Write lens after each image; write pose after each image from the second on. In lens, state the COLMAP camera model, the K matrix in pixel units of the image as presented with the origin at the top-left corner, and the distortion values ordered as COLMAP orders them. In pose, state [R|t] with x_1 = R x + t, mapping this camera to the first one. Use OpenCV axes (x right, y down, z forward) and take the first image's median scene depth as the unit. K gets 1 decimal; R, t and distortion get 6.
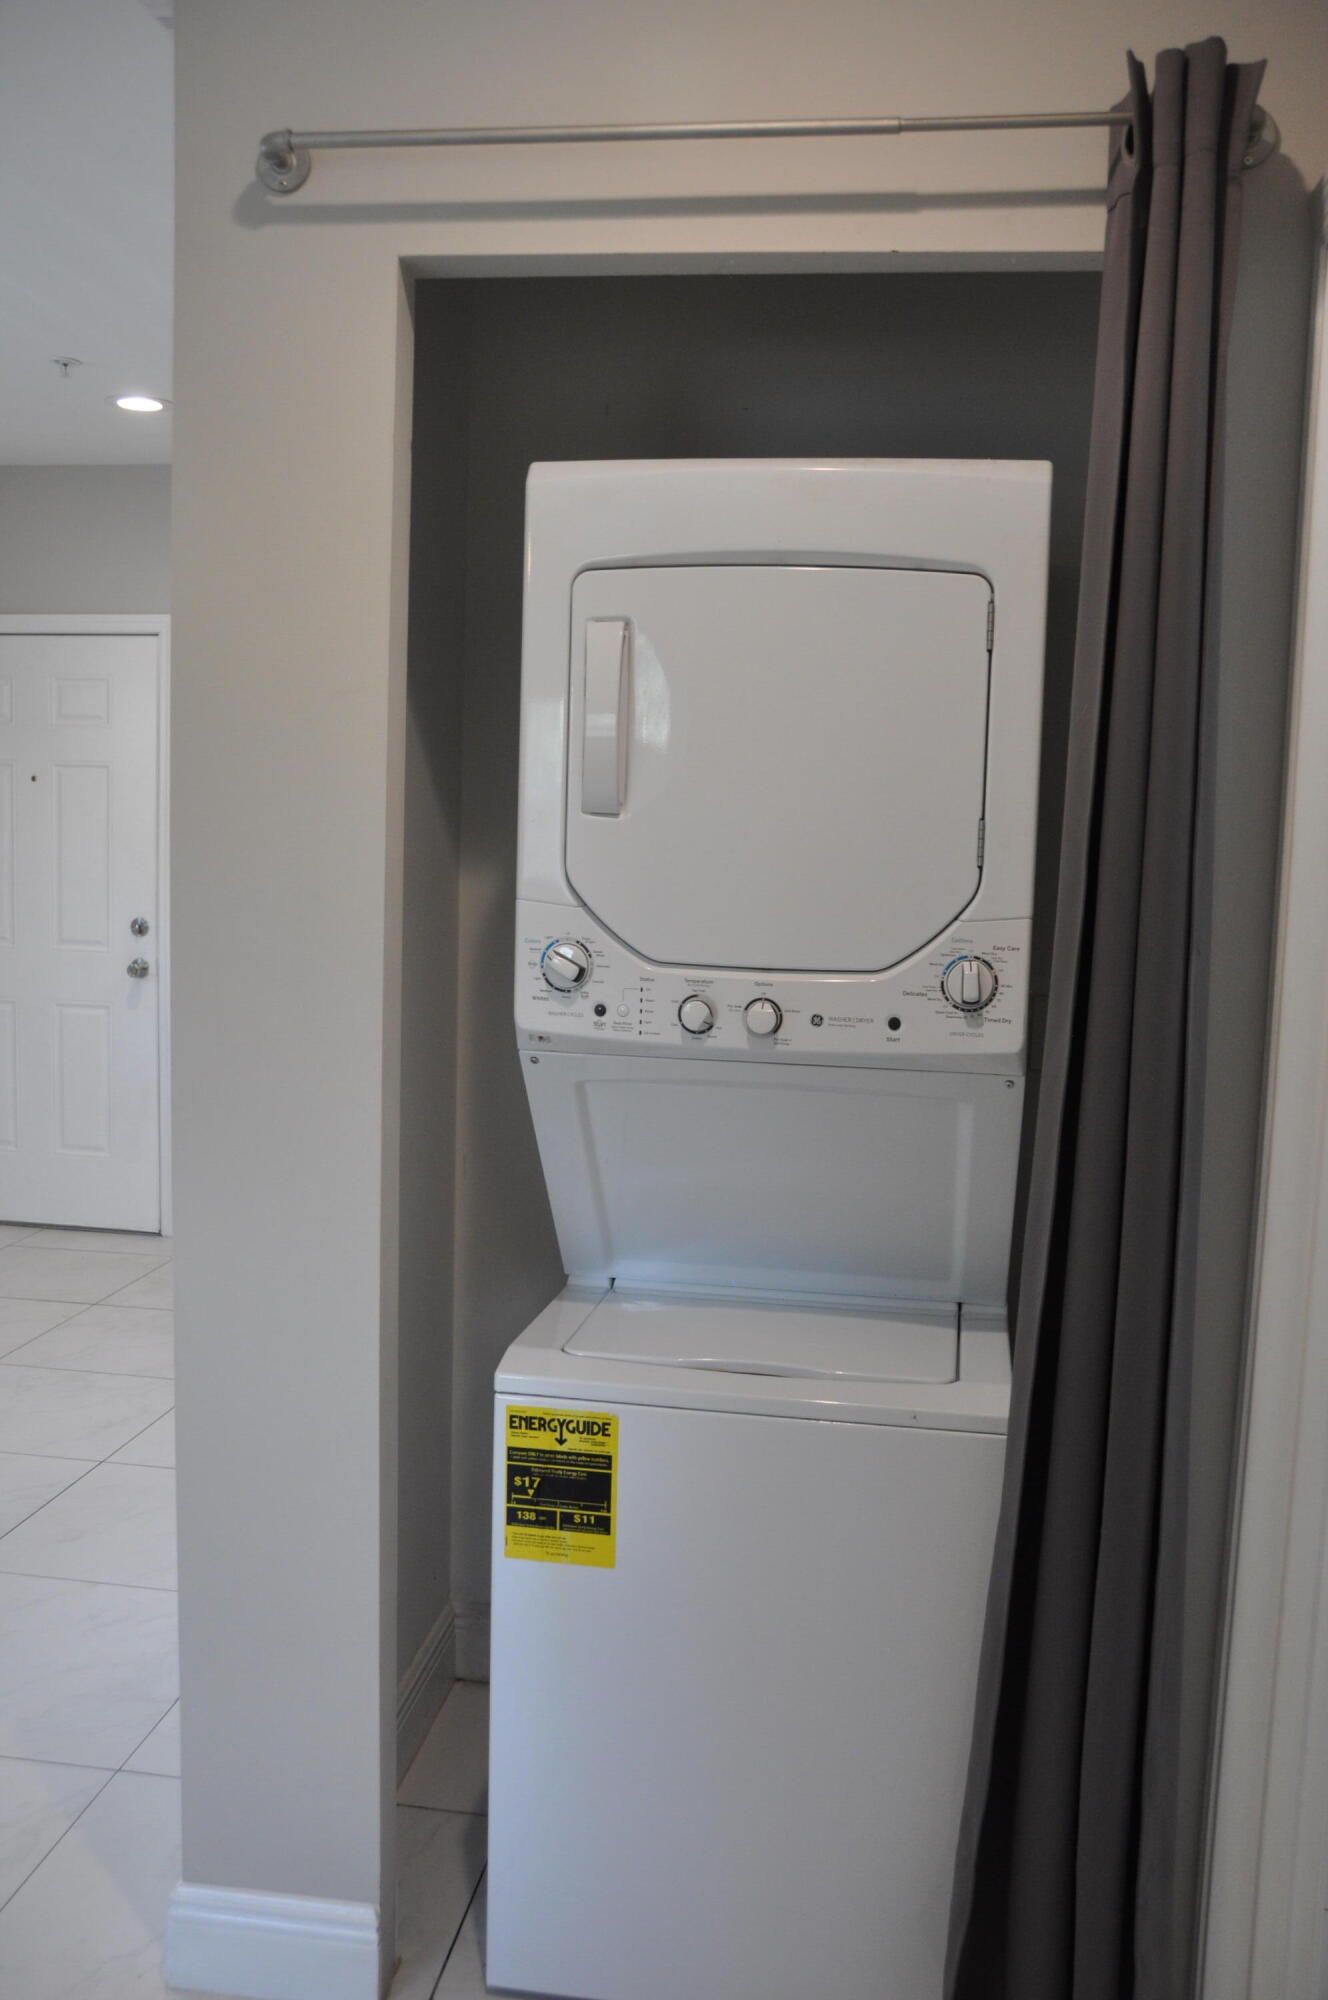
lens RADIAL K [[1780.1, 0, 660.0], [0, 1780.1, 1018.5], [0, 0, 1]] dist [-0.080448, 0.121317]
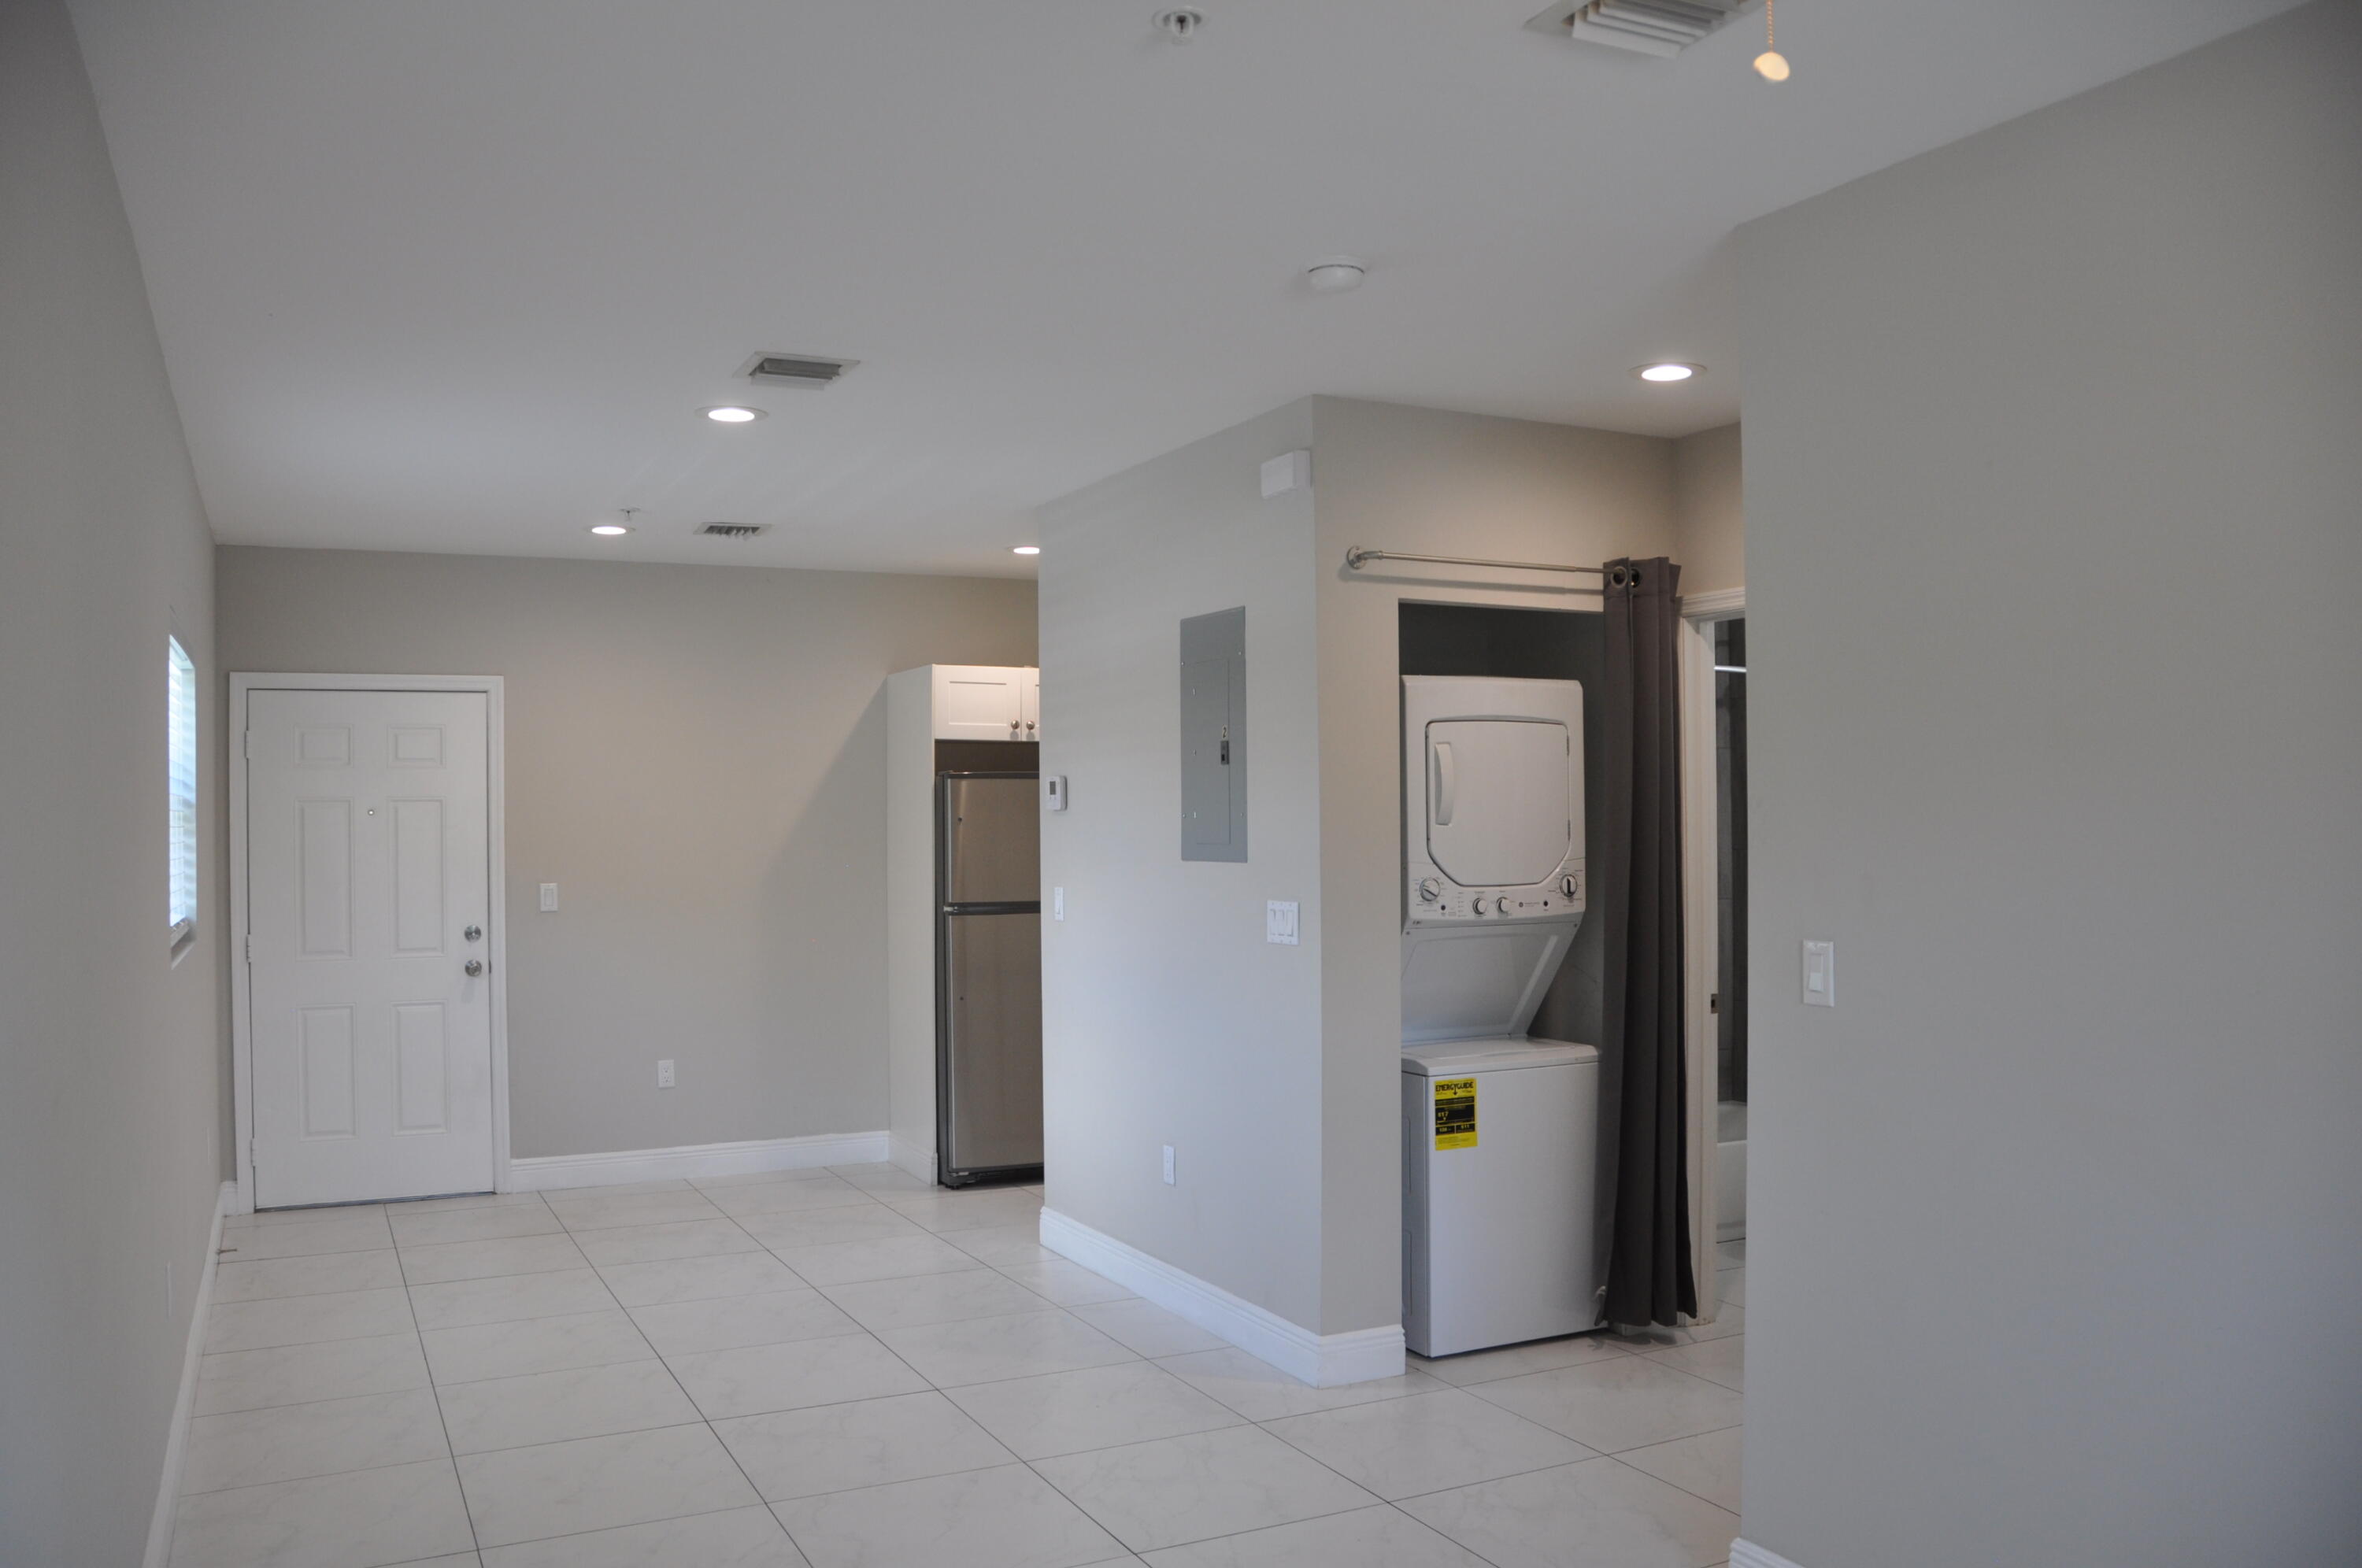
lens RADIAL K [[1845.1, 0, 1182.9], [0, 1845.1, 781.4], [0, 0, 1]] dist [-0.110877, 0.038853]
pose [[0.798861, -0.018907, 0.601219, -1.767597], [0.096625, 0.990560, -0.097238, 0.033226], [-0.593704, 0.135772, 0.793146, -0.742877]]
